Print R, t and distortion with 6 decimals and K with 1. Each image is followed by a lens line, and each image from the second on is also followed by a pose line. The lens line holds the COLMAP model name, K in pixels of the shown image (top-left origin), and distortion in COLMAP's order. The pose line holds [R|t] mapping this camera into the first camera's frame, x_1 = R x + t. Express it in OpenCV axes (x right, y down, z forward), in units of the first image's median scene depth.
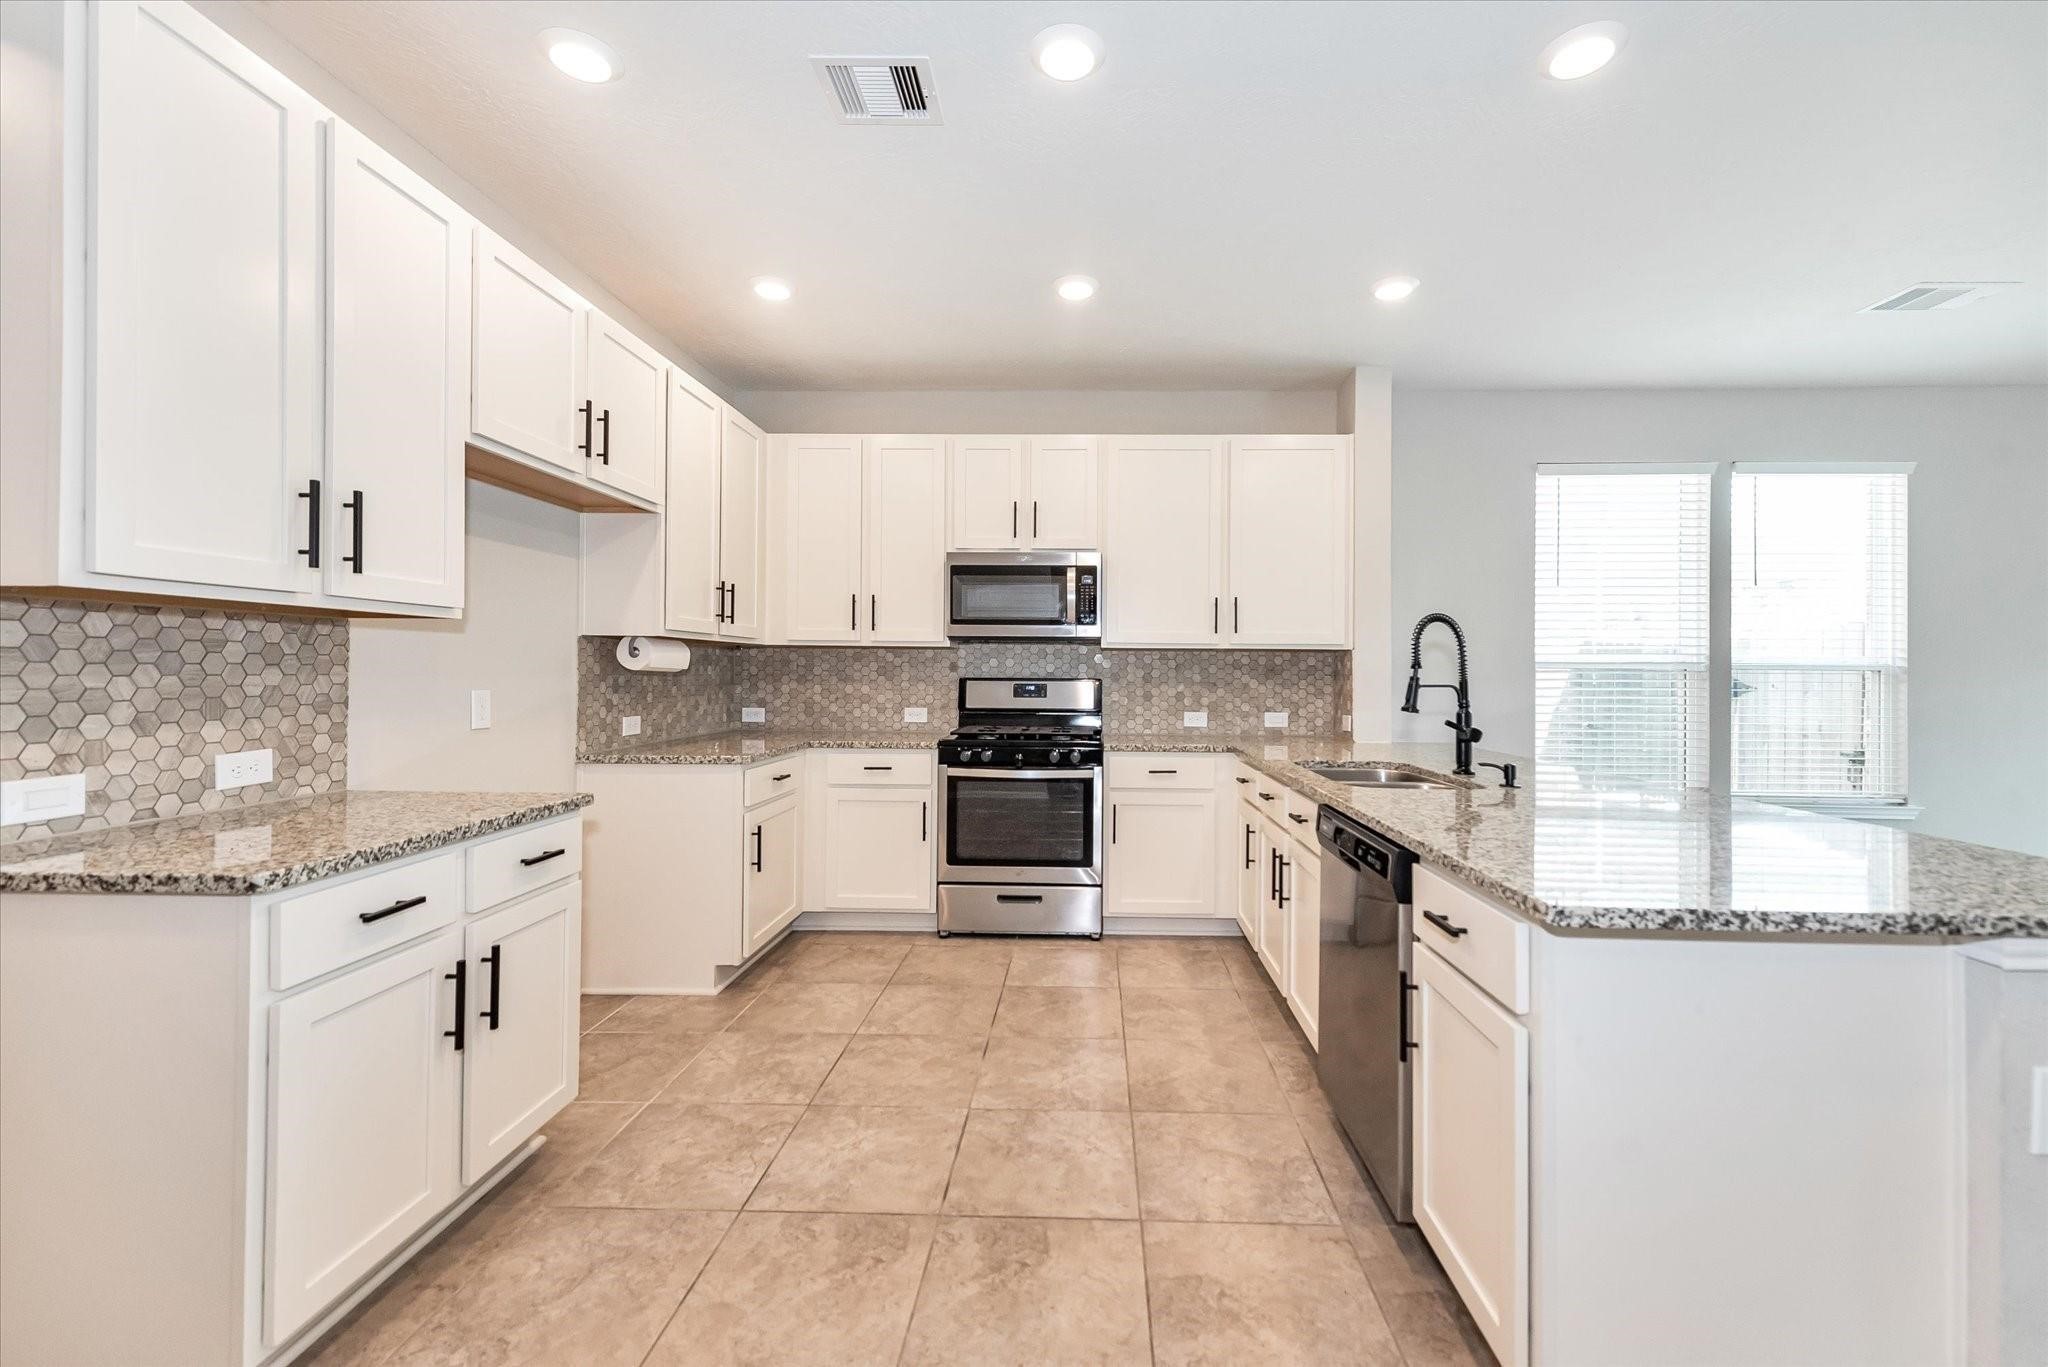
lens RADIAL K [[821.1, 0, 1030.8], [0, 821.1, 671.3], [0, 0, 1]] dist [0.003126, -0.000929]
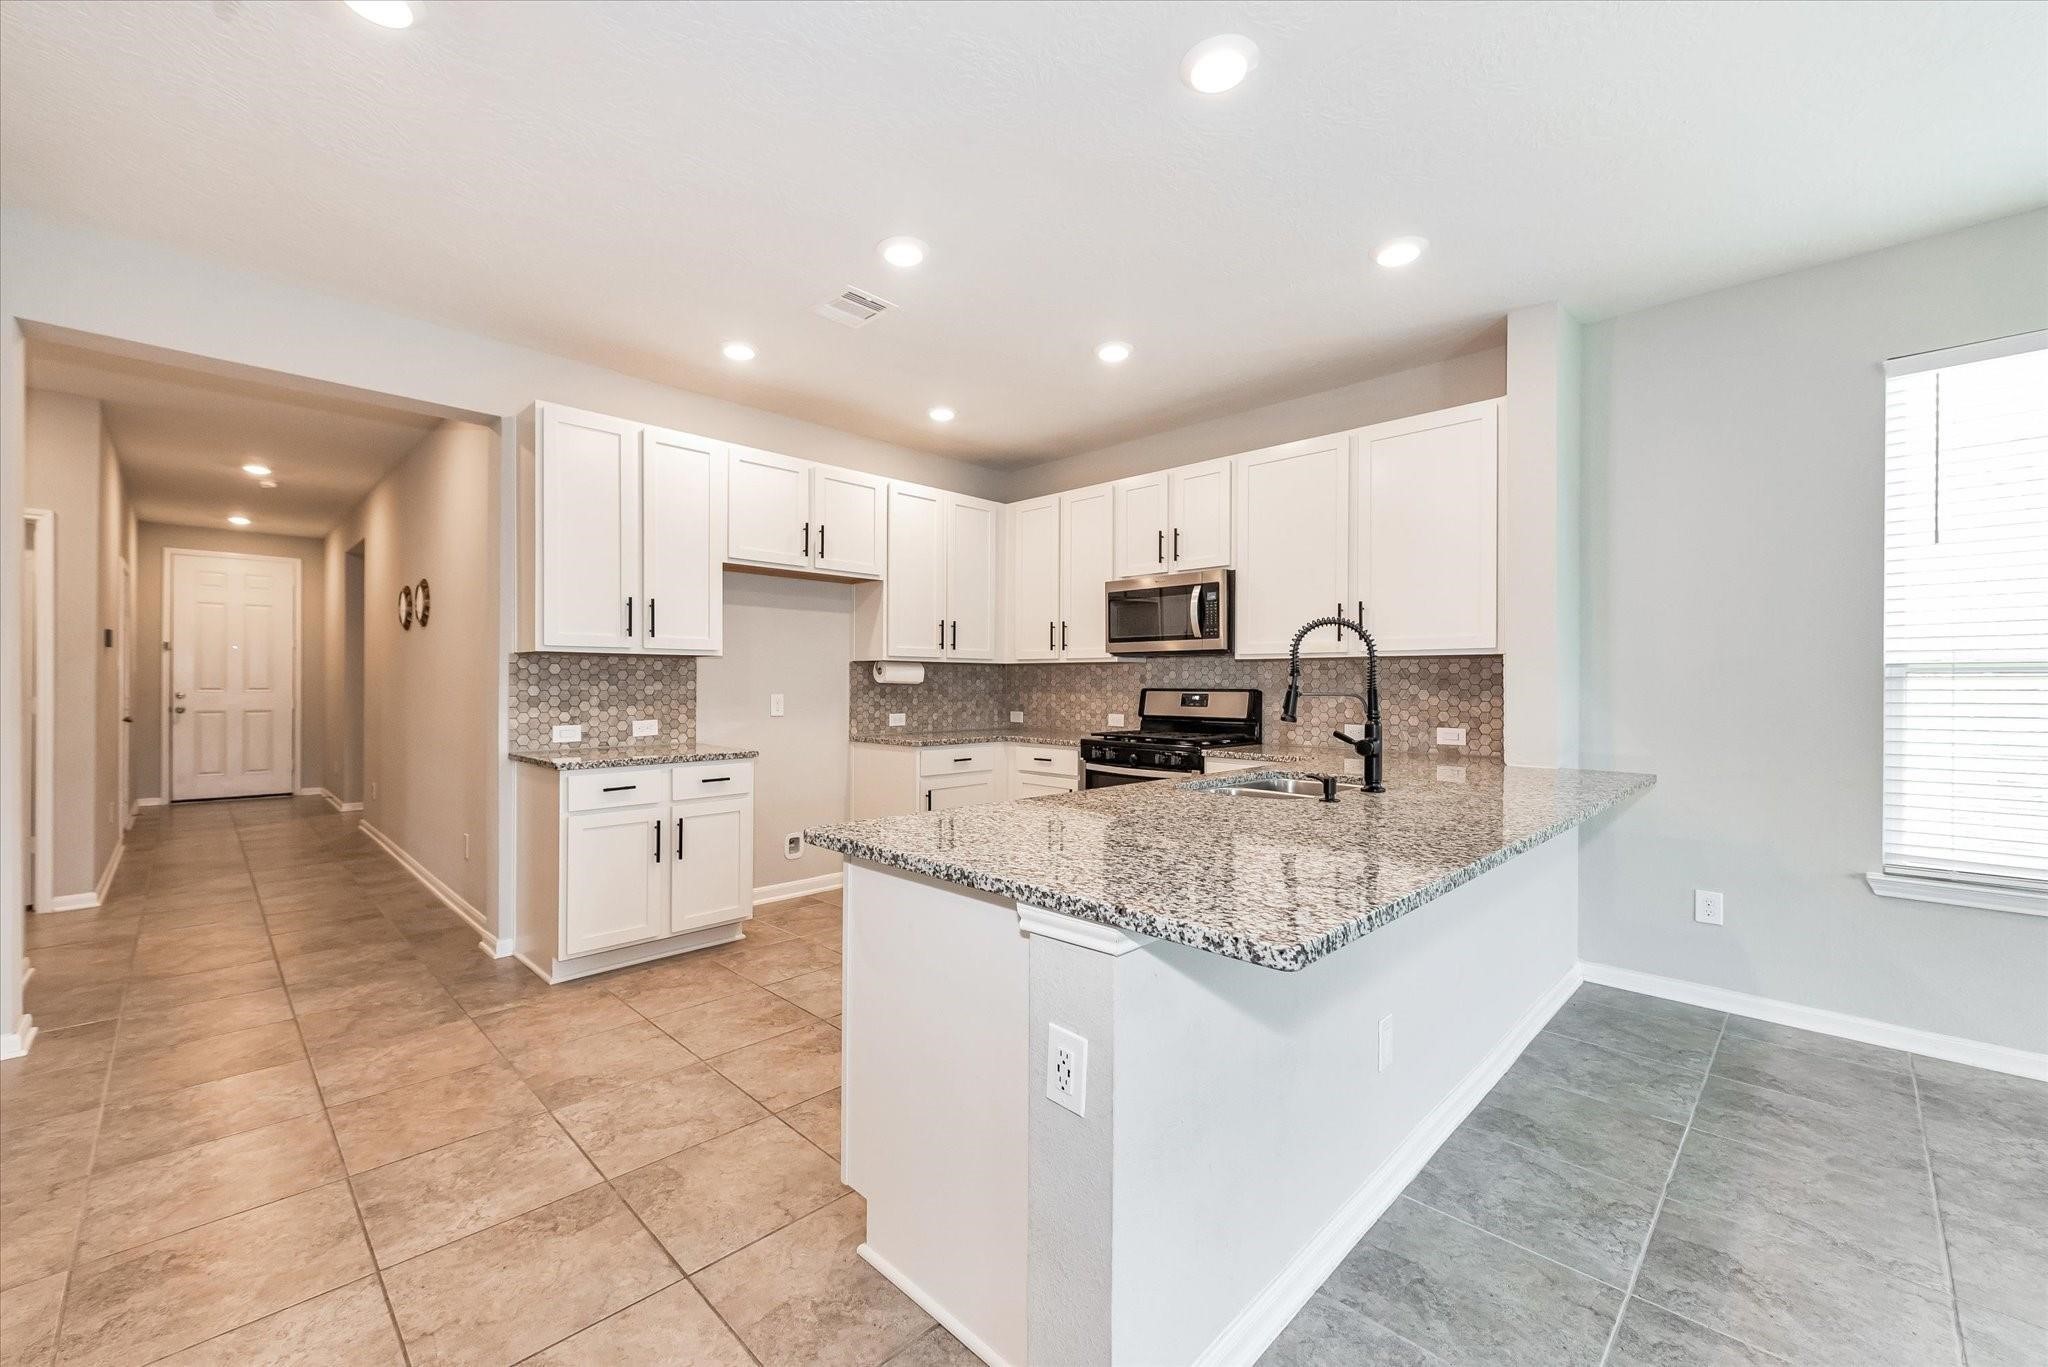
lens RADIAL K [[821.1, 0, 1005.9], [0, 821.1, 687.6], [0, 0, 1]] dist [0.003126, -0.000929]
pose [[0.721894, -0.001352, -0.692002, 0.731263], [0.002584, 0.999996, 0.000742, 0.006928], [0.691999, -0.002324, 0.721895, 0.052450]]
